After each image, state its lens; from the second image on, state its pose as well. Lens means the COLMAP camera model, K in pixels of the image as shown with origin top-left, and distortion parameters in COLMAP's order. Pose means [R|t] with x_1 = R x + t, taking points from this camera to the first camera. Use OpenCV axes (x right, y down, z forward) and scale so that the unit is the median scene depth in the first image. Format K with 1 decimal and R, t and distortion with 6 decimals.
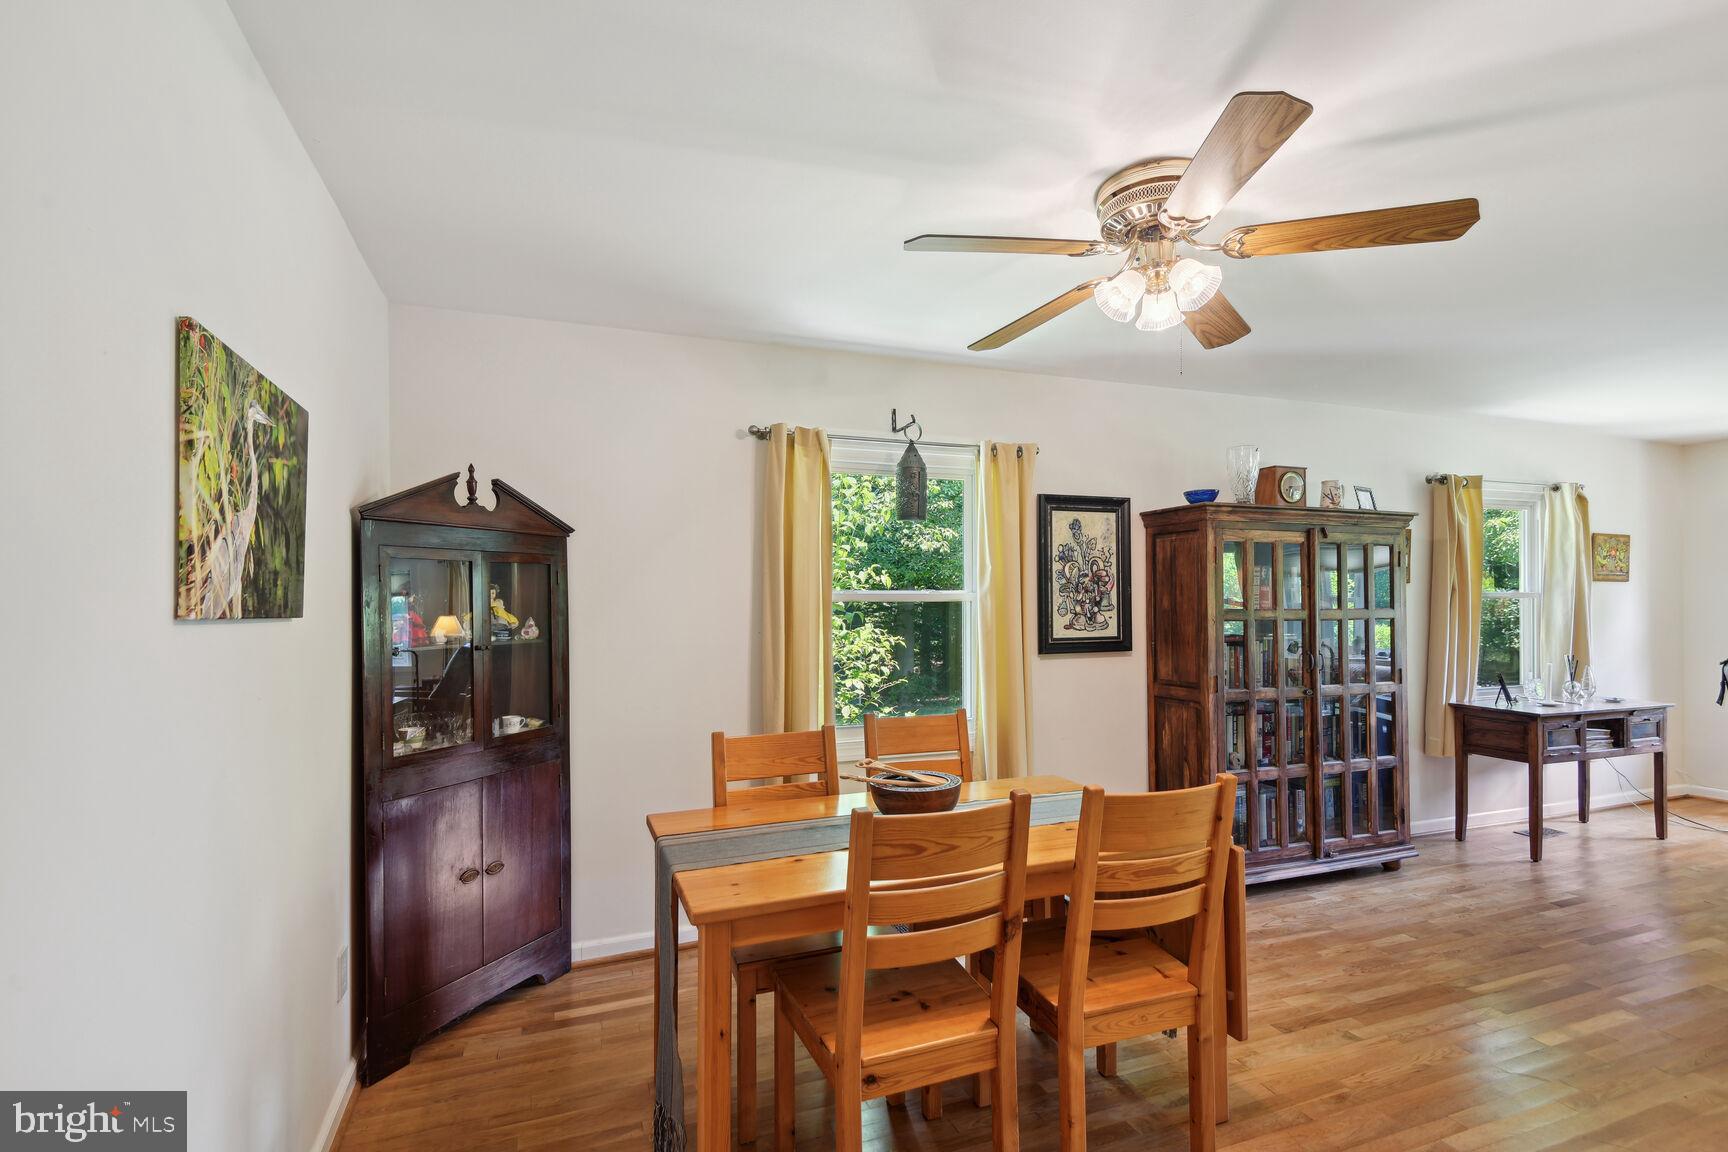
lens RADIAL K [[813.8, 0, 858.9], [0, 813.8, 583.9], [0, 0, 1]] dist [0.019316, -0.002563]
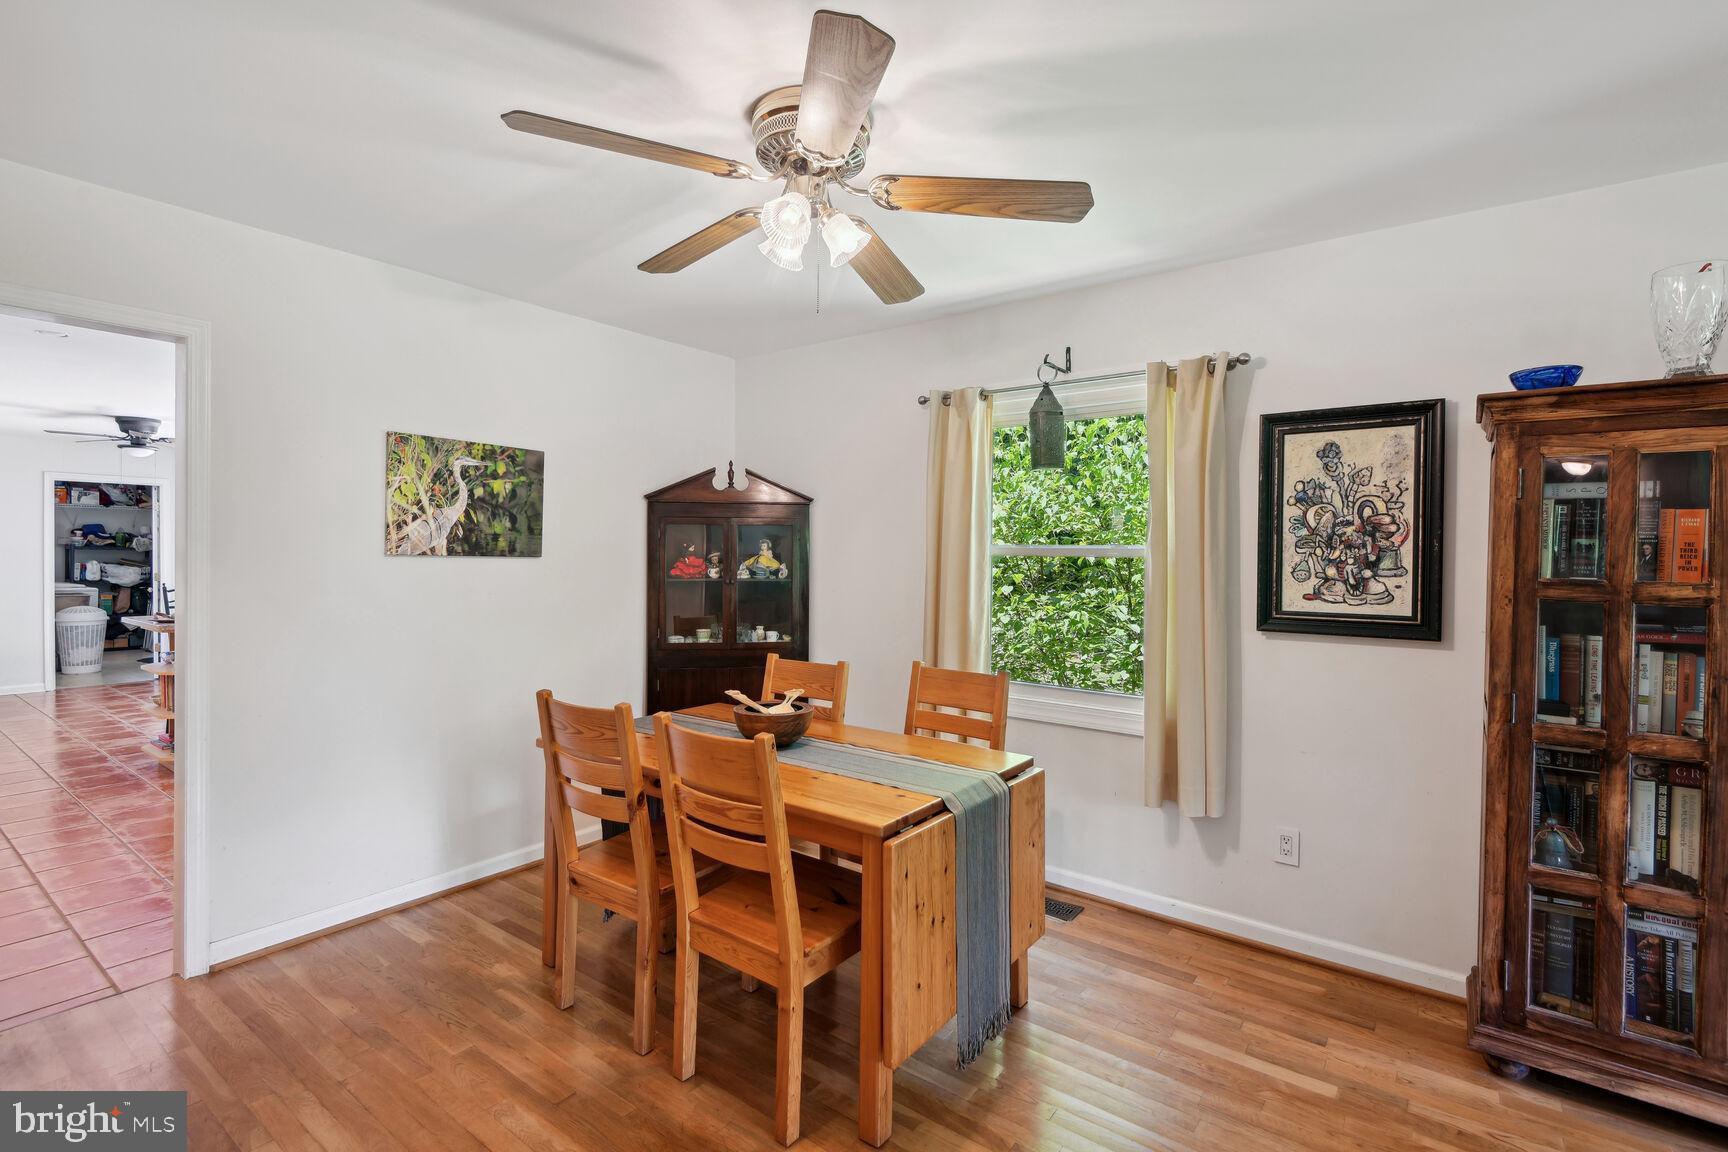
lens RADIAL K [[813.8, 0, 871.9], [0, 813.8, 562.2], [0, 0, 1]] dist [0.019316, -0.002563]
pose [[0.529603, 0.018722, -0.848039, 0.657417], [0.003423, 0.999701, 0.024208, 0.004157], [0.848239, -0.015724, 0.529381, 0.297623]]
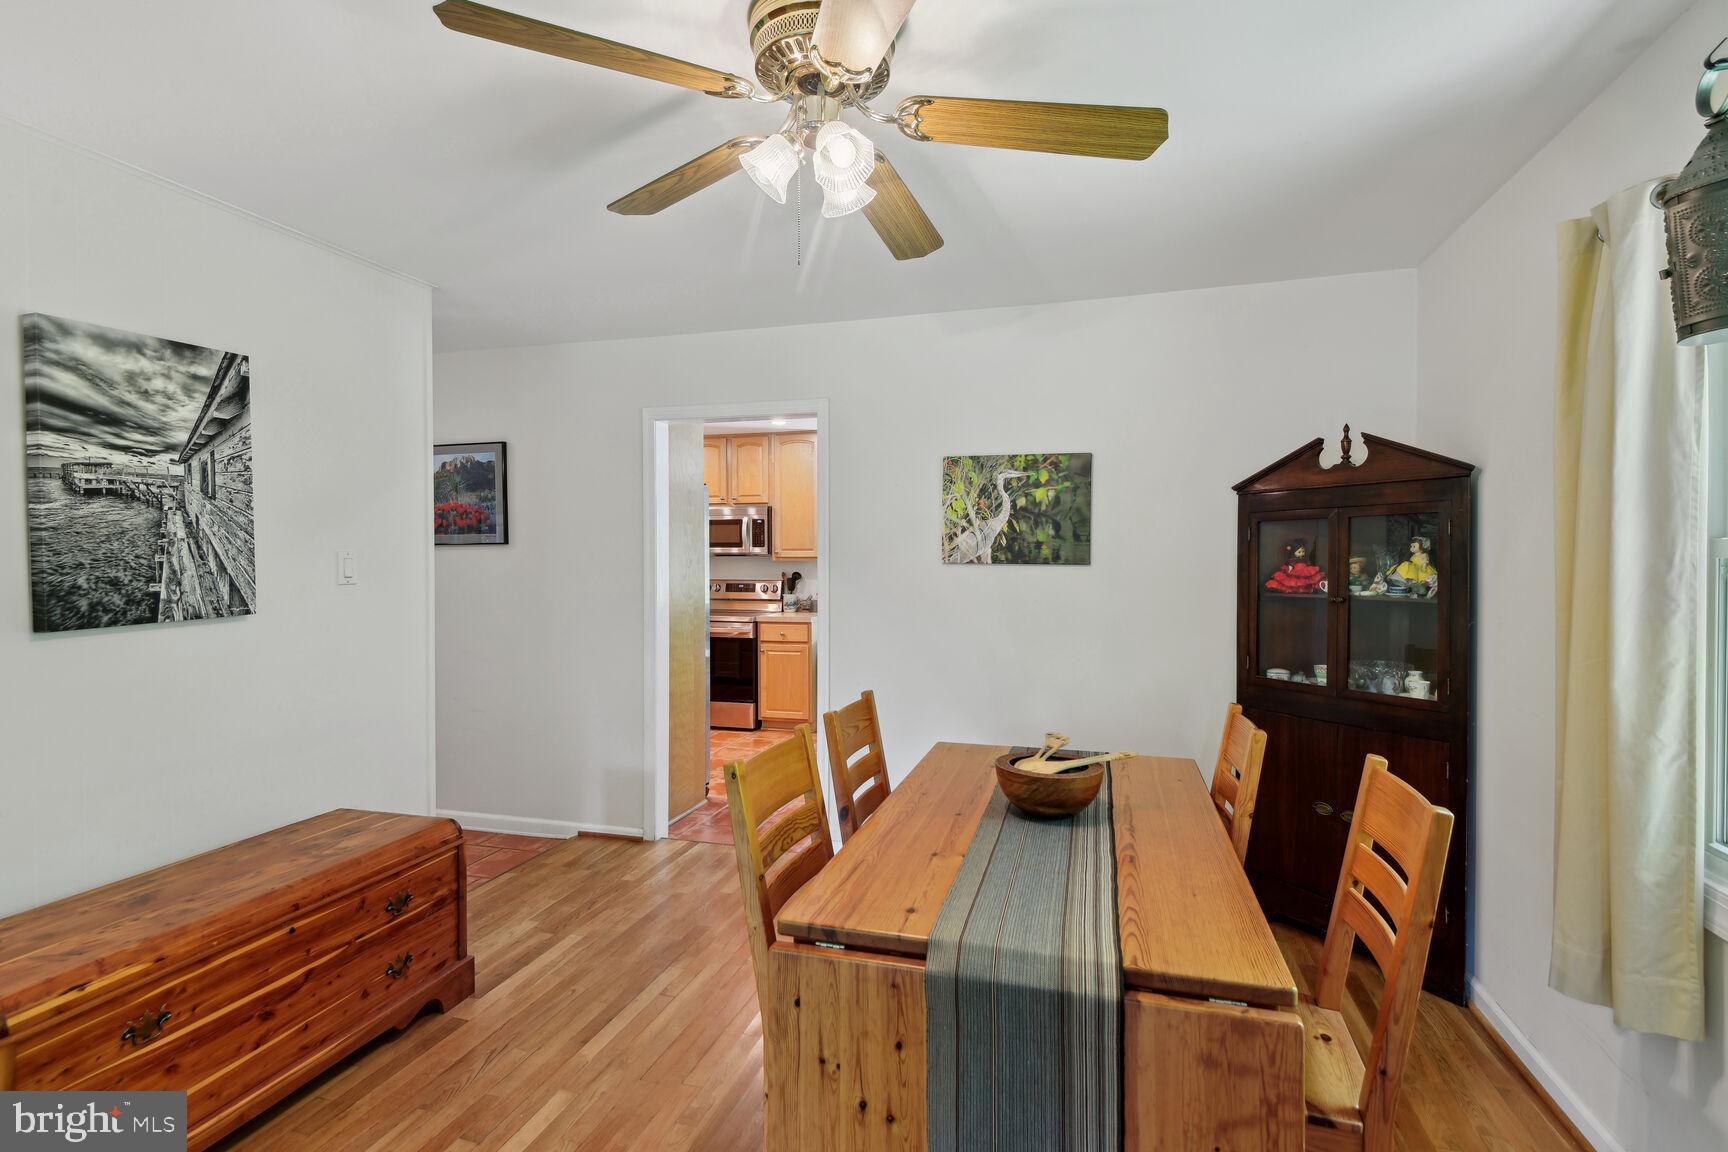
lens RADIAL K [[813.8, 0, 856.6], [0, 813.8, 570.2], [0, 0, 1]] dist [0.019316, -0.002563]
pose [[-0.619901, 0.018531, -0.784462, 0.516749], [0.020251, 0.999766, 0.007615, 0.013533], [0.784419, -0.011166, -0.620131, 0.811091]]
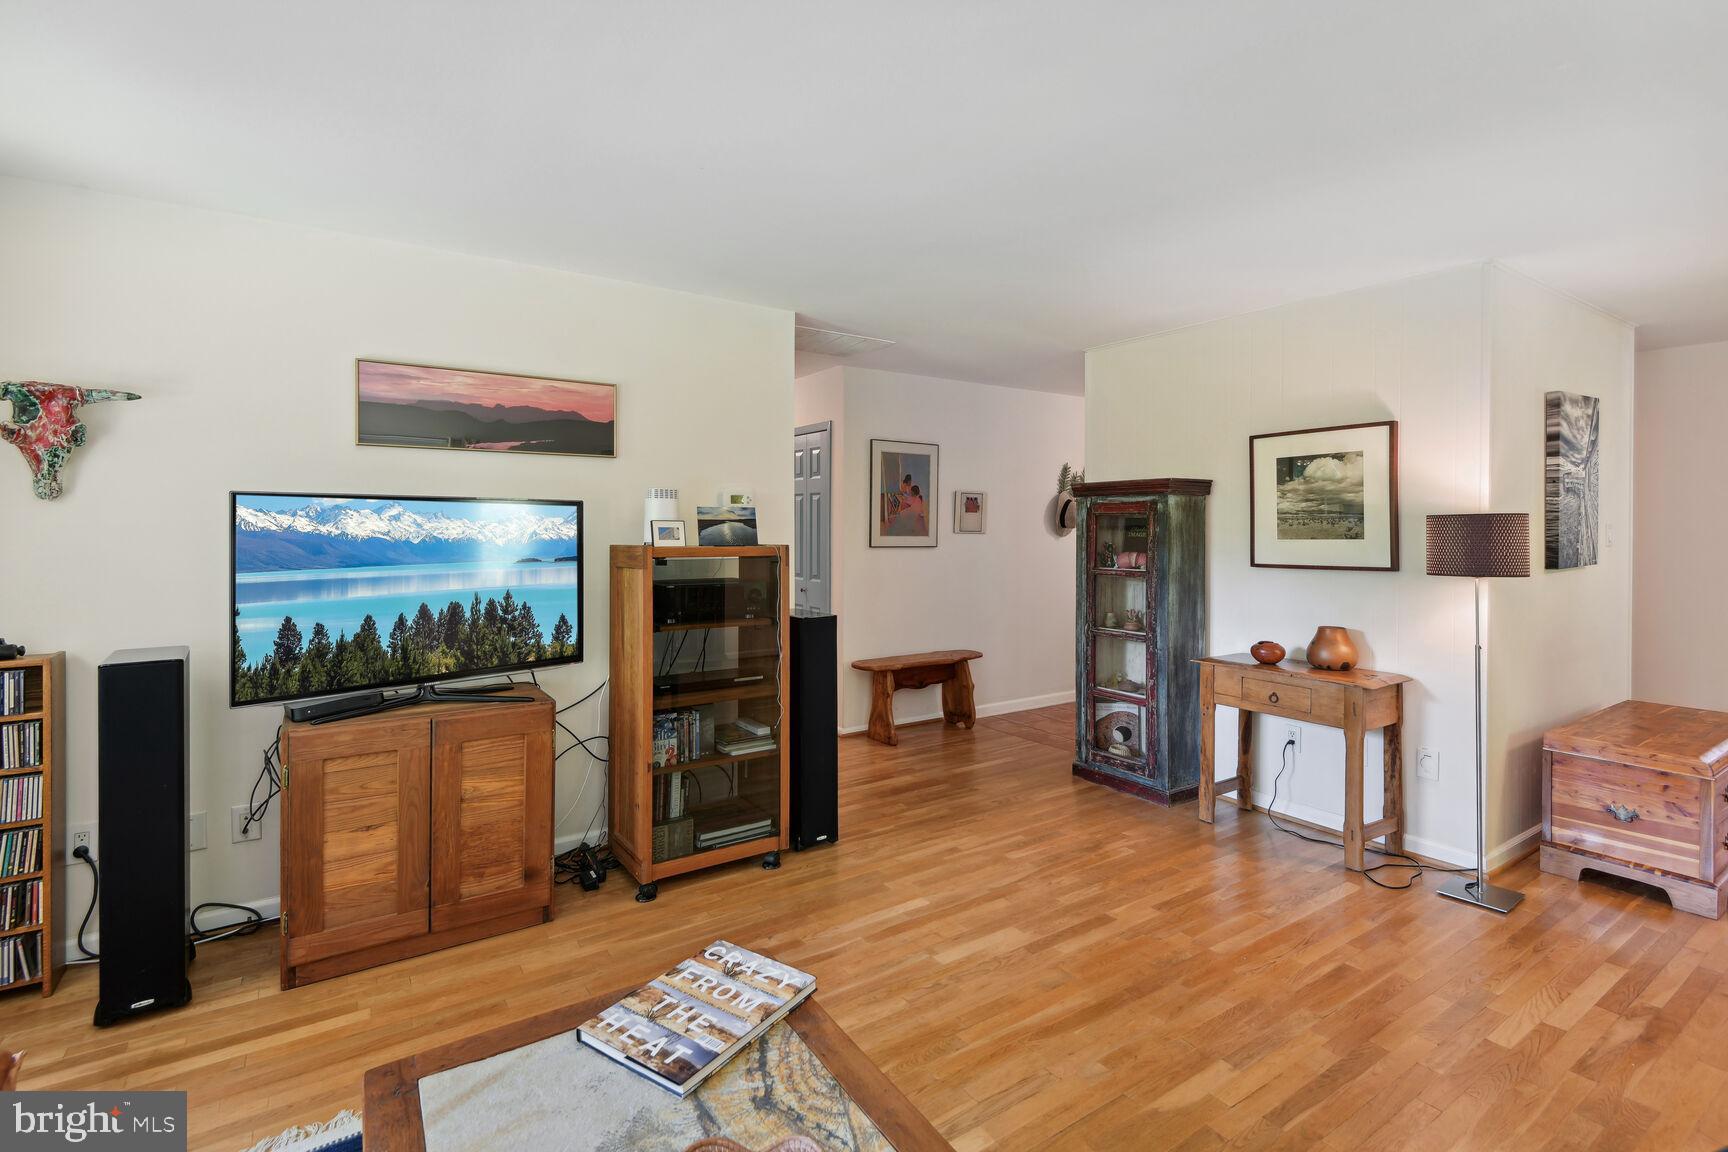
lens RADIAL K [[813.8, 0, 889.7], [0, 813.8, 531.1], [0, 0, 1]] dist [0.019316, -0.002563]
pose [[-0.973202, 0.002435, -0.229939, 1.378386], [0.005664, 0.999894, -0.013385, 0.011166], [0.229882, -0.014329, -0.973113, 0.813509]]
